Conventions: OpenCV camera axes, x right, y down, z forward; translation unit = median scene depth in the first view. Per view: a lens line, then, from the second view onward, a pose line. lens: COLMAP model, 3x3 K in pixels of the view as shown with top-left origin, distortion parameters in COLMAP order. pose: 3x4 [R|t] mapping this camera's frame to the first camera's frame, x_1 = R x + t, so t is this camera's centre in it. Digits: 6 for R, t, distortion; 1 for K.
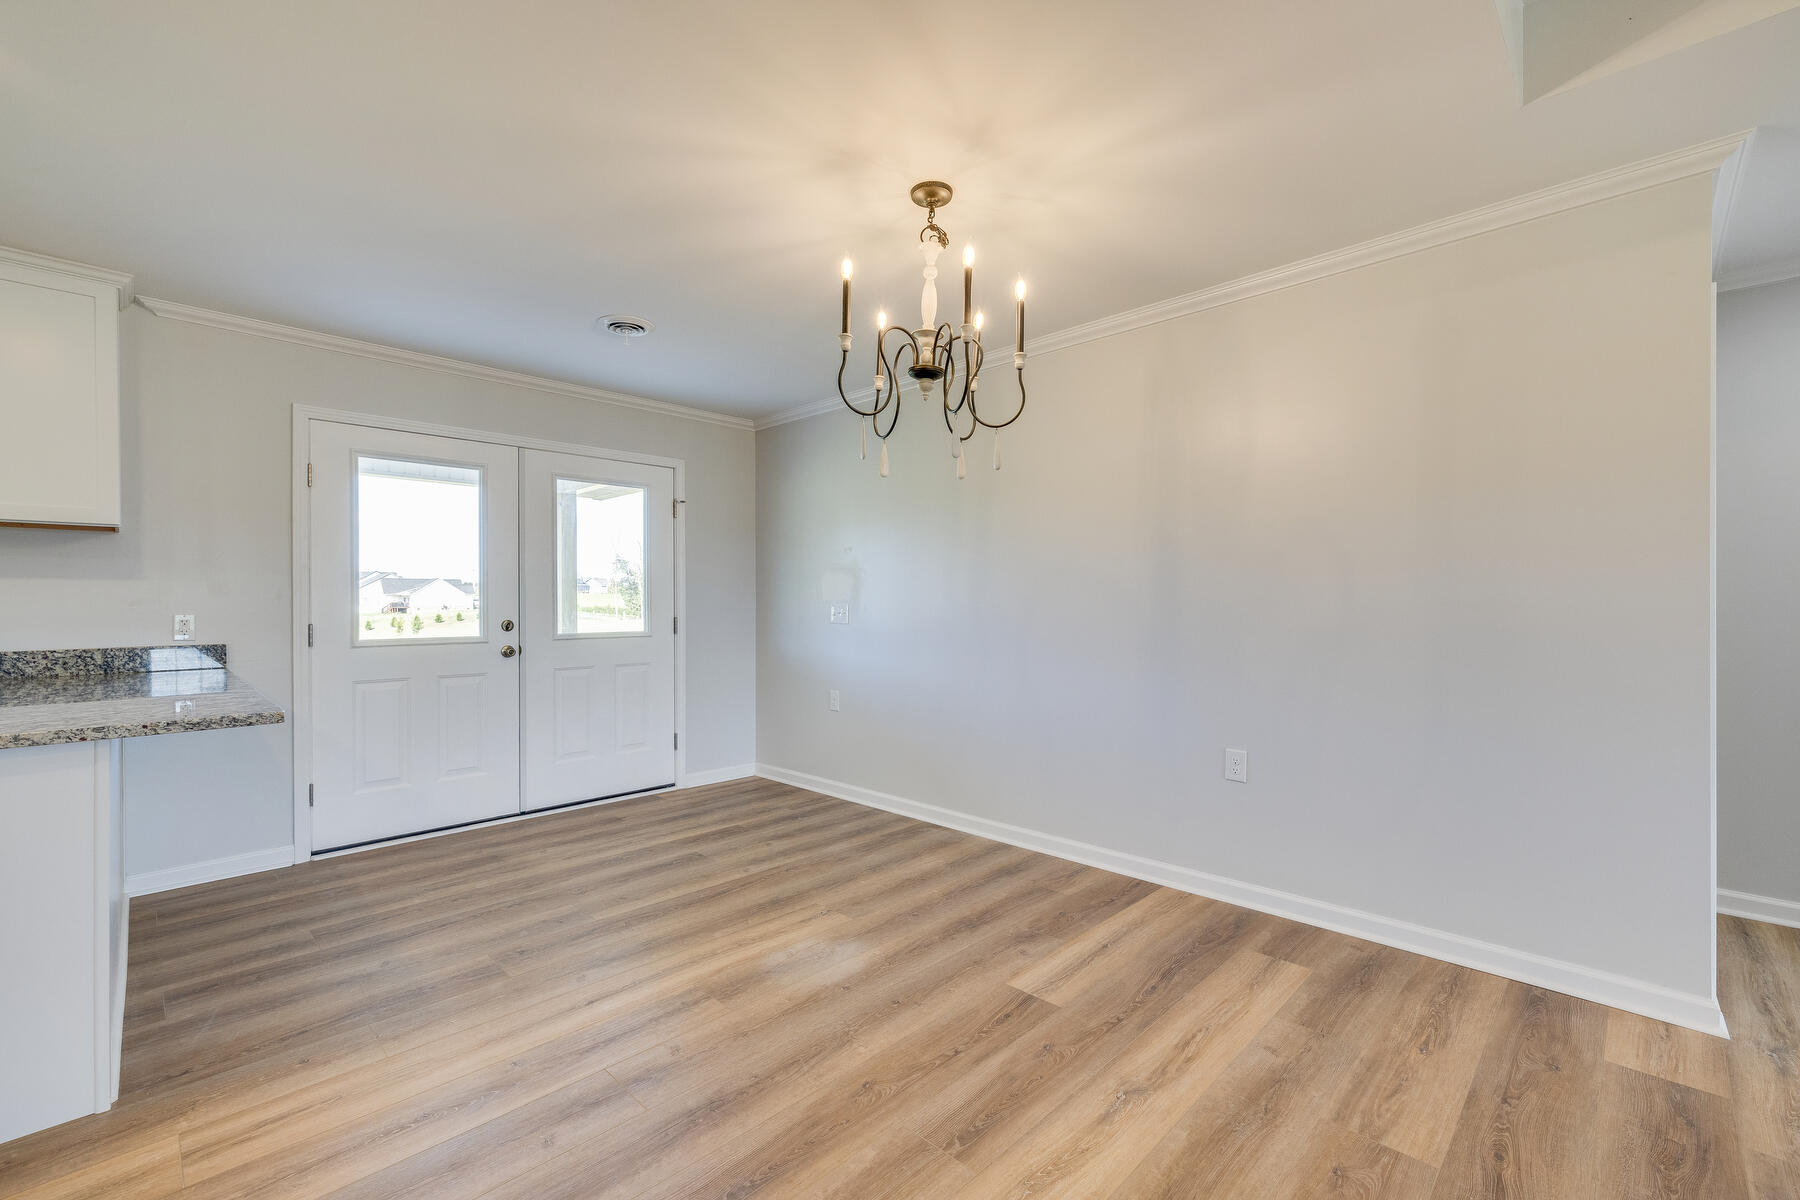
lens RADIAL K [[760.0, 0, 902.0], [0, 760.0, 607.9], [0, 0, 1]] dist [0.008306, -0.005438]
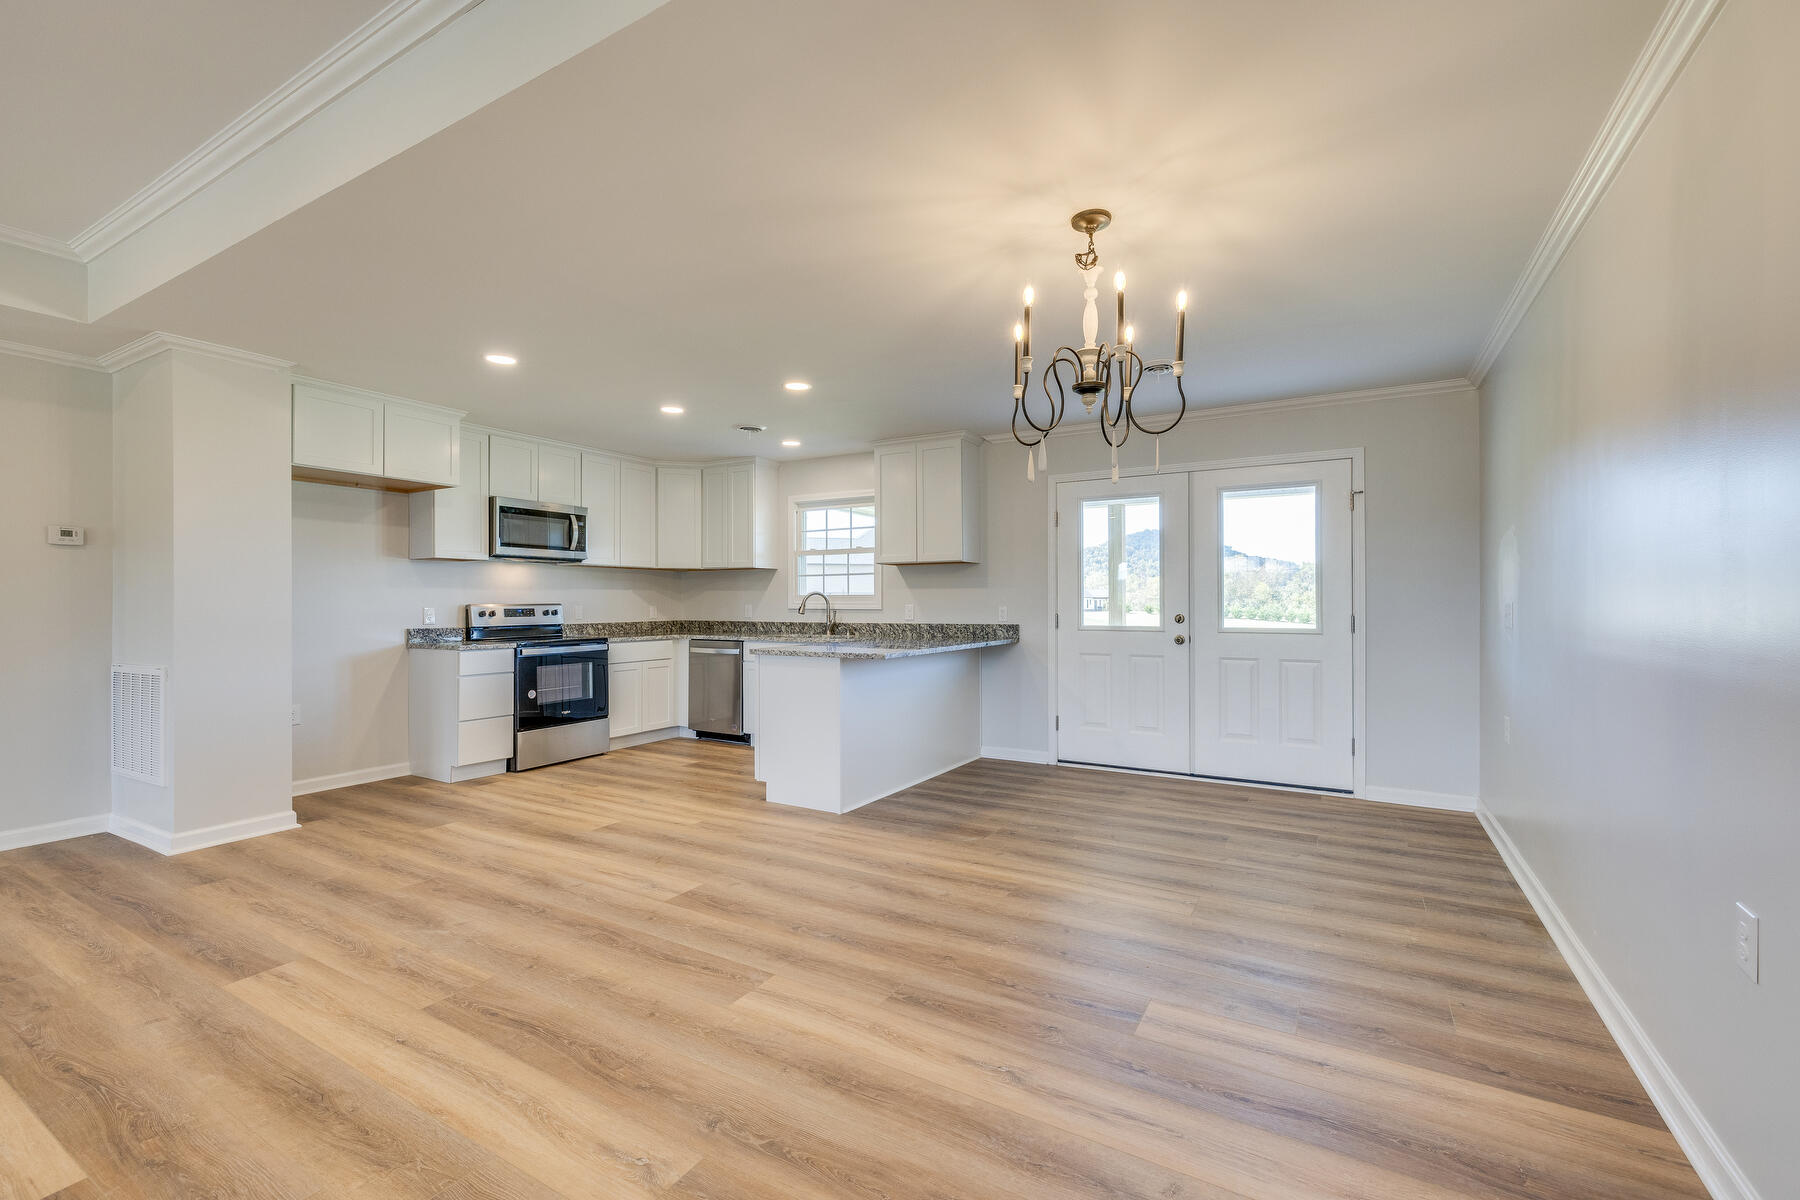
lens RADIAL K [[760.0, 0, 909.3], [0, 760.0, 601.9], [0, 0, 1]] dist [0.008306, -0.005438]
pose [[0.247278, 0.002801, -0.968940, 0.706890], [-0.005944, 0.999981, 0.001374, -0.003989], [0.968926, 0.005420, 0.247291, 0.337652]]
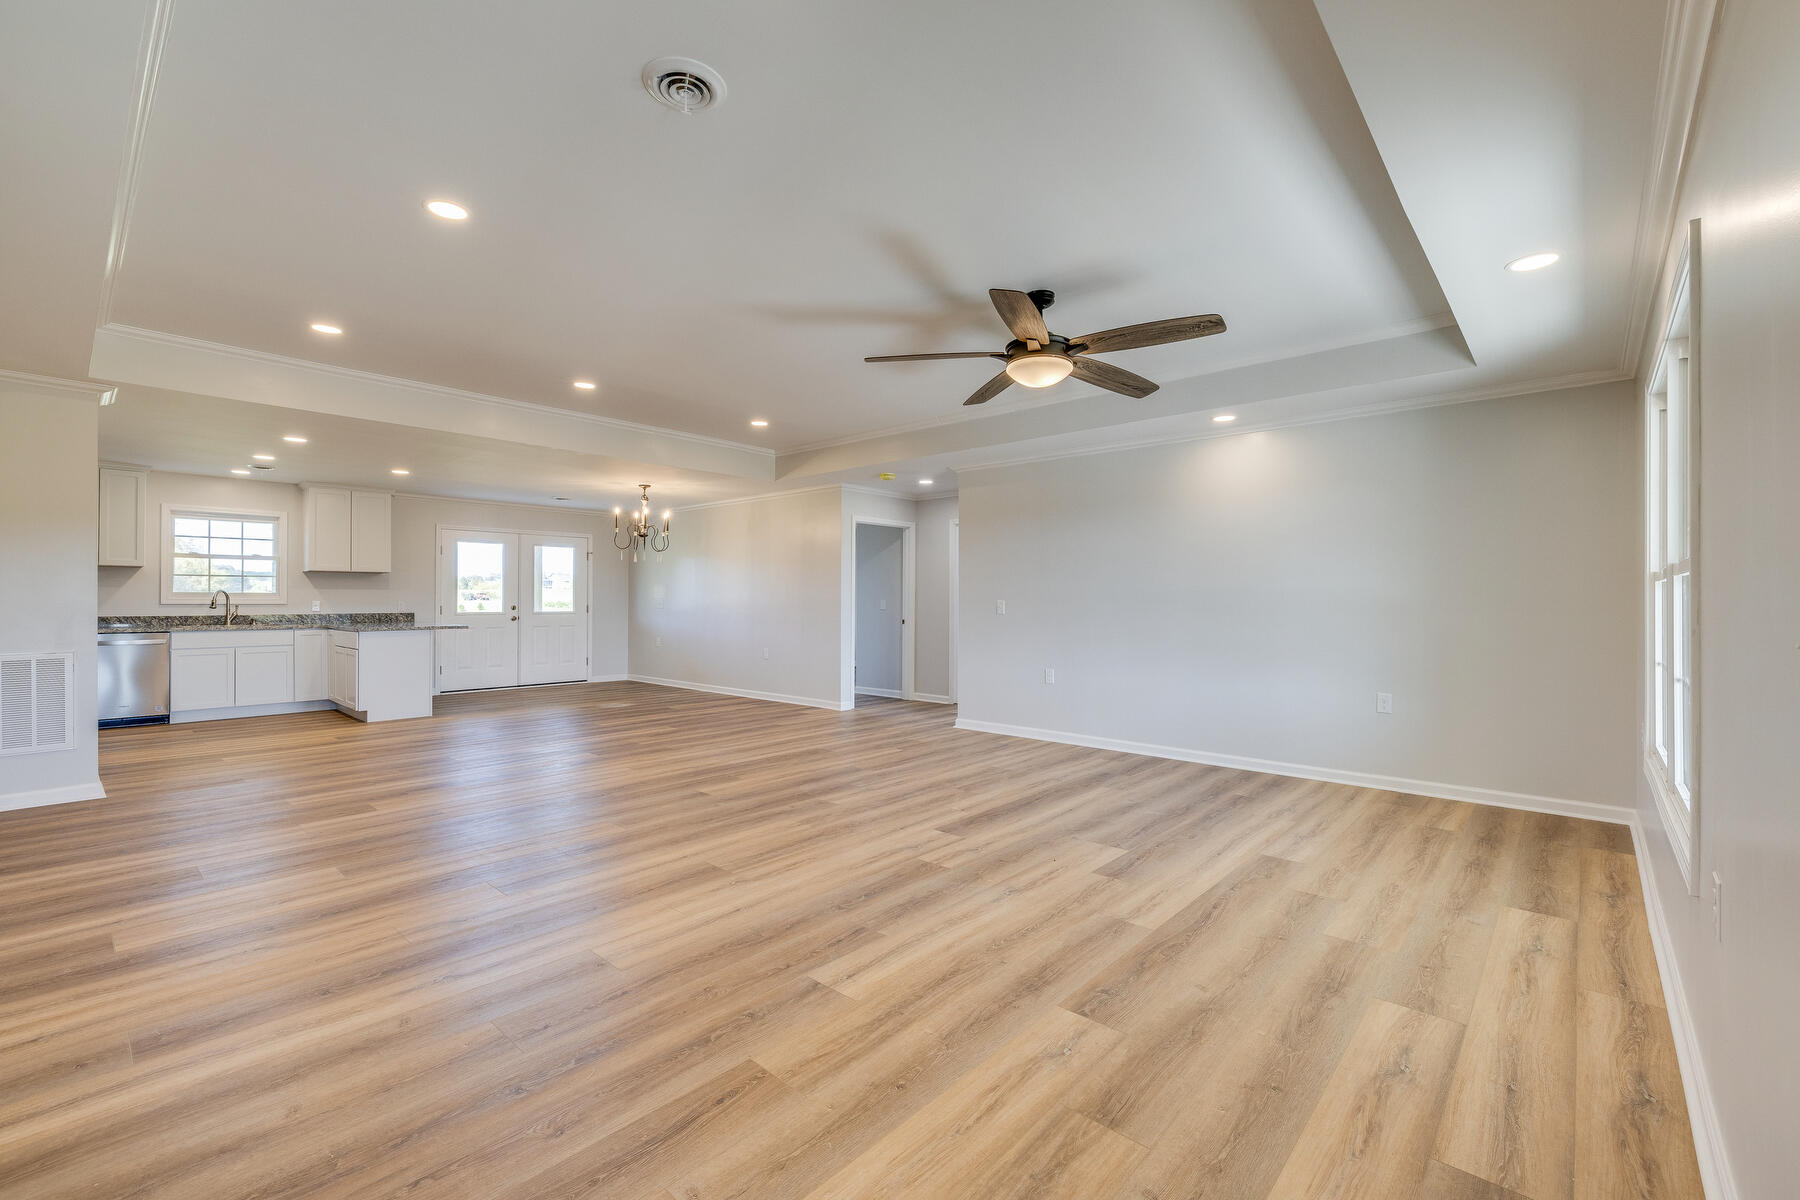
lens RADIAL K [[760.0, 0, 895.4], [0, 760.0, 590.0], [0, 0, 1]] dist [0.008306, -0.005438]
pose [[0.999449, 0.007182, 0.032406, 0.768286], [-0.006616, 0.999824, -0.017534, 0.002029], [-0.032526, 0.017310, 0.999321, -1.818725]]
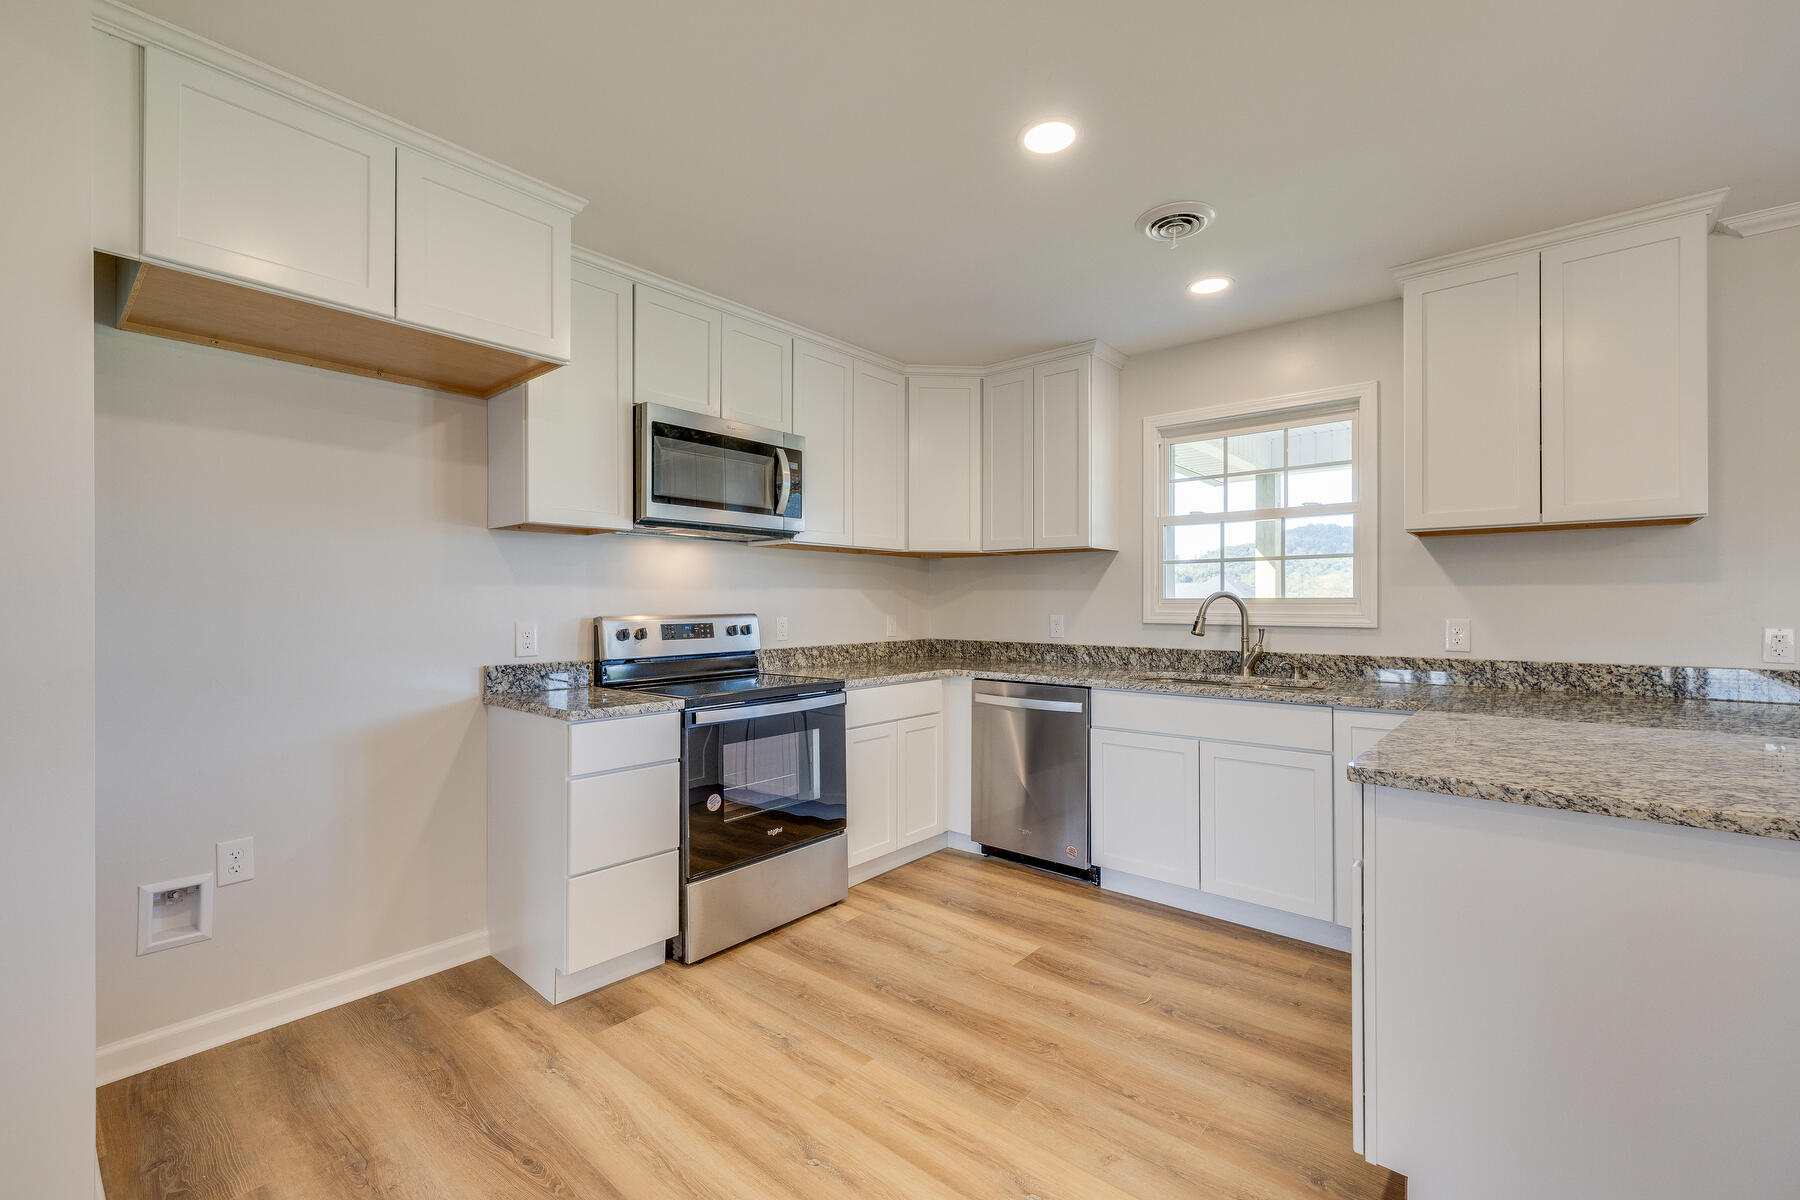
lens RADIAL K [[760.0, 0, 911.6], [0, 760.0, 604.5], [0, 0, 1]] dist [0.008306, -0.005438]
pose [[0.078162, 0.006670, -0.996918, -0.263354], [-0.006180, 0.999962, 0.006205, -0.012578], [0.996922, 0.005676, 0.078200, 0.101724]]
